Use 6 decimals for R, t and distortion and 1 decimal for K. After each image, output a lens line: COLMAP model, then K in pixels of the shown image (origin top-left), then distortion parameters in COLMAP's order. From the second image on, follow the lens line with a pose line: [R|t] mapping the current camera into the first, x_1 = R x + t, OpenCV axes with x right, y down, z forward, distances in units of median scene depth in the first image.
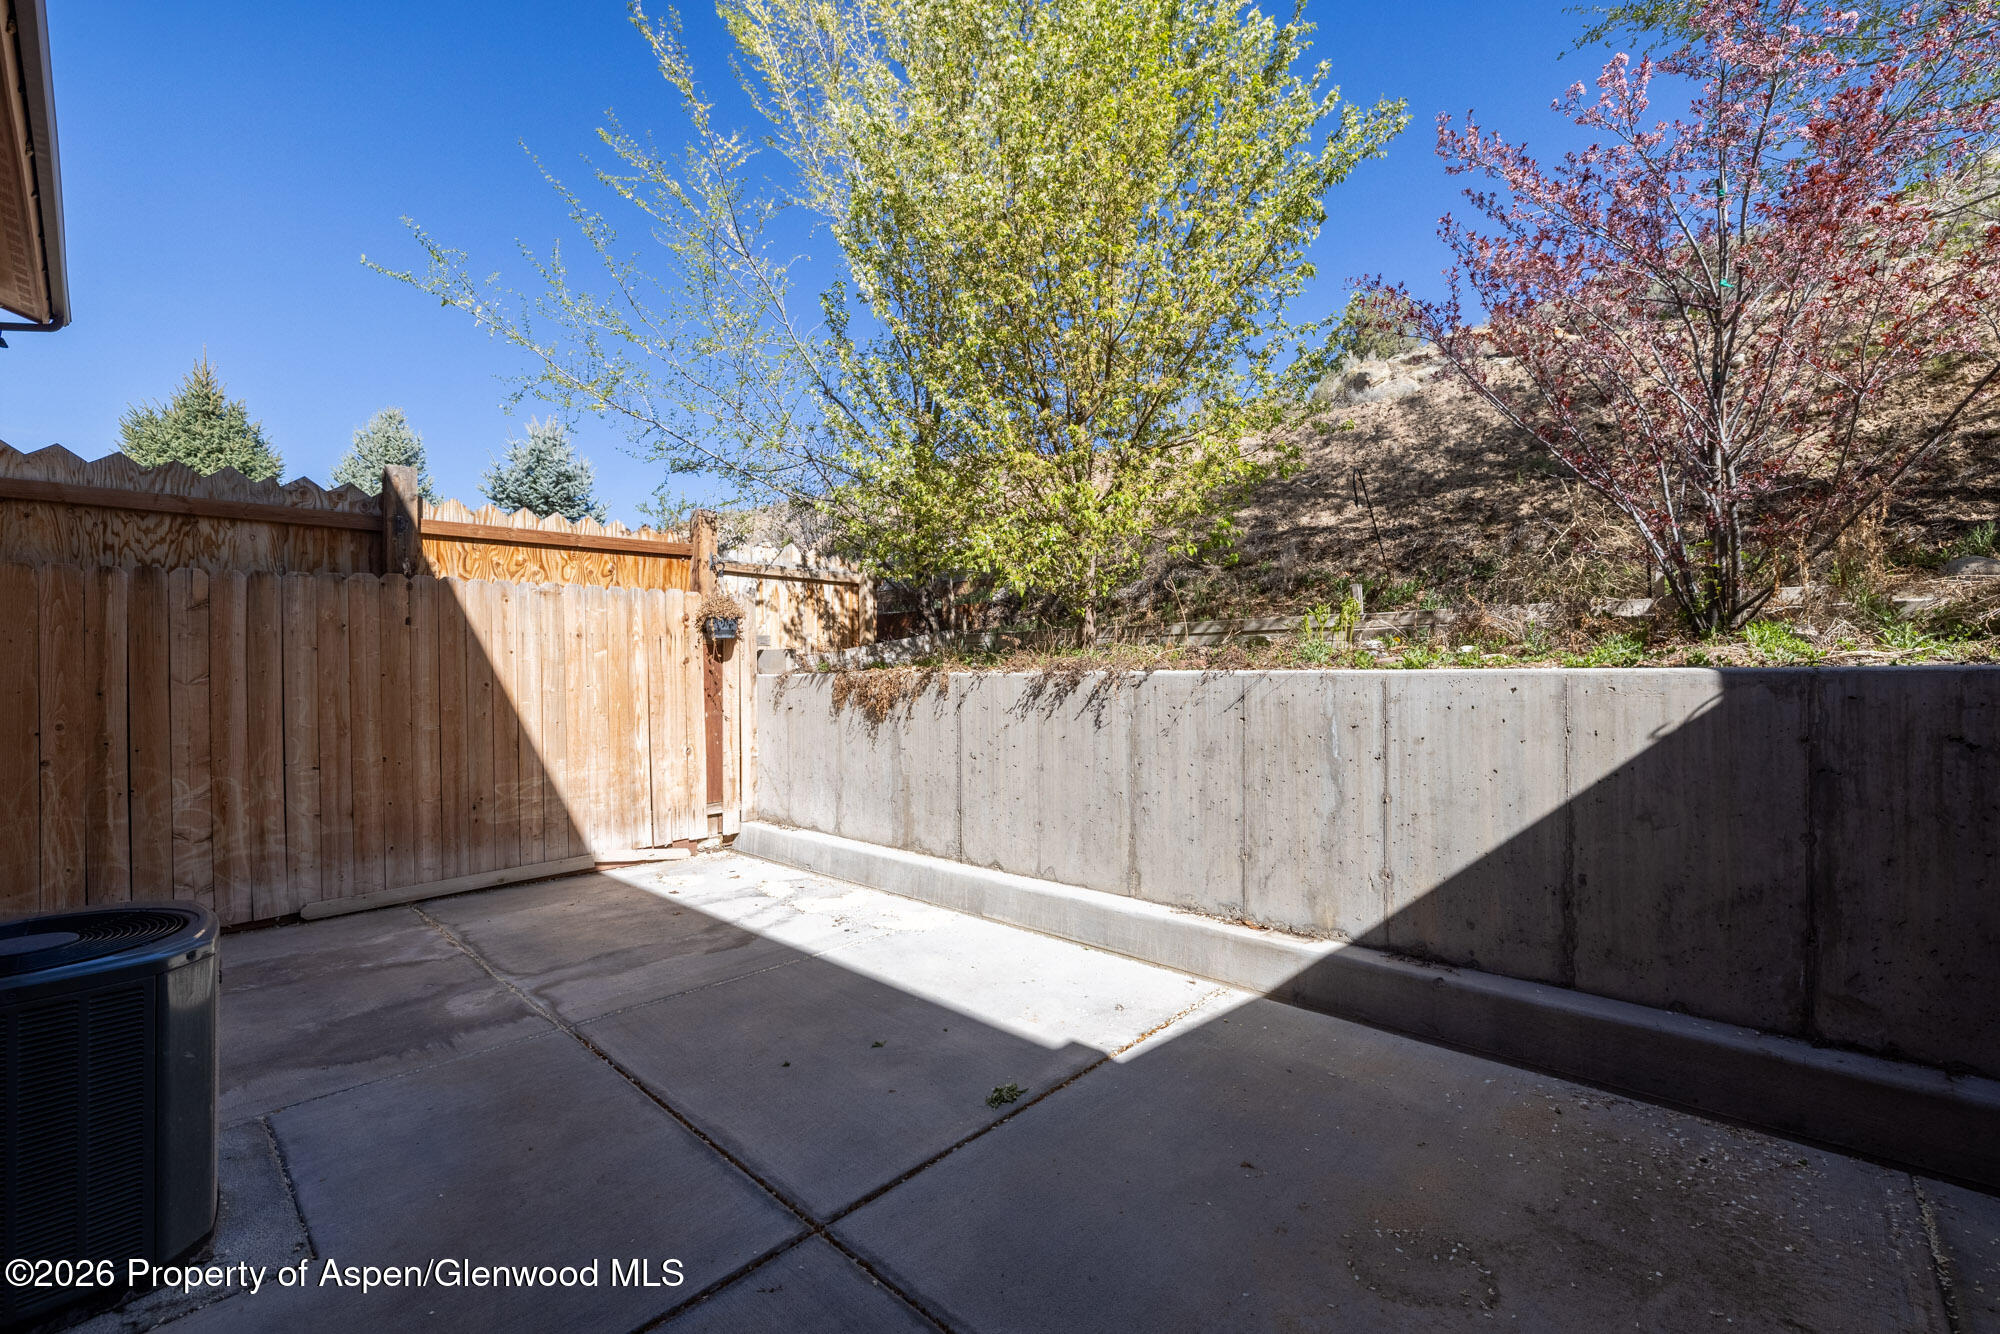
lens RADIAL K [[833.6, 0, 1005.2], [0, 833.6, 670.0], [0, 0, 1]] dist [-0.000744, -0.000039]
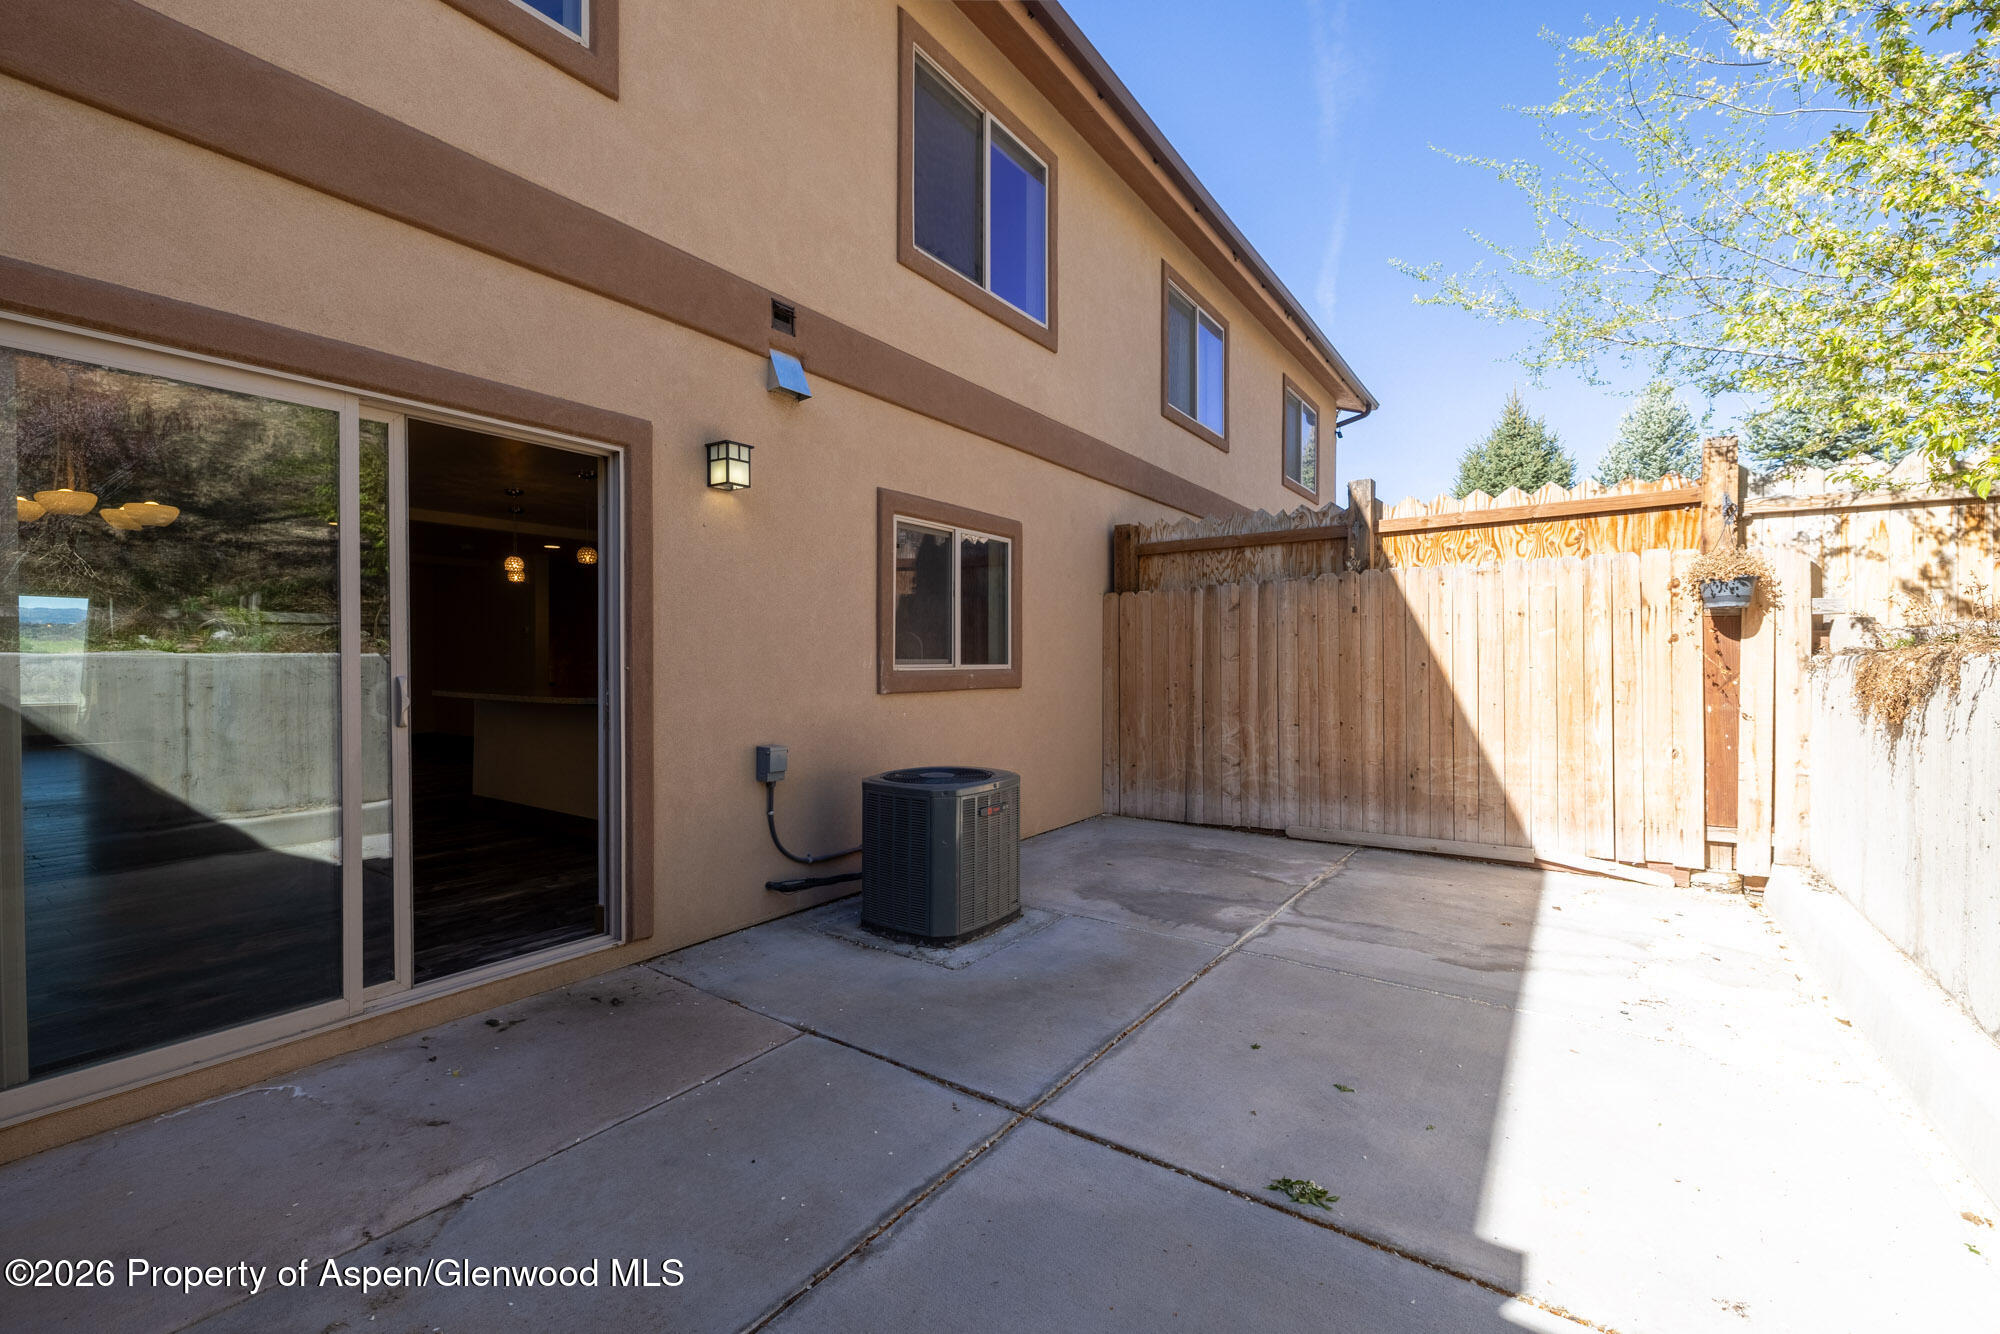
lens RADIAL K [[833.6, 0, 1000.8], [0, 833.6, 663.7], [0, 0, 1]] dist [-0.000744, -0.000039]
pose [[0.136419, 0.014207, -0.990549, 0.402442], [0.000784, 0.999895, 0.014449, 0.001019], [0.990651, -0.002747, 0.136394, 0.337785]]
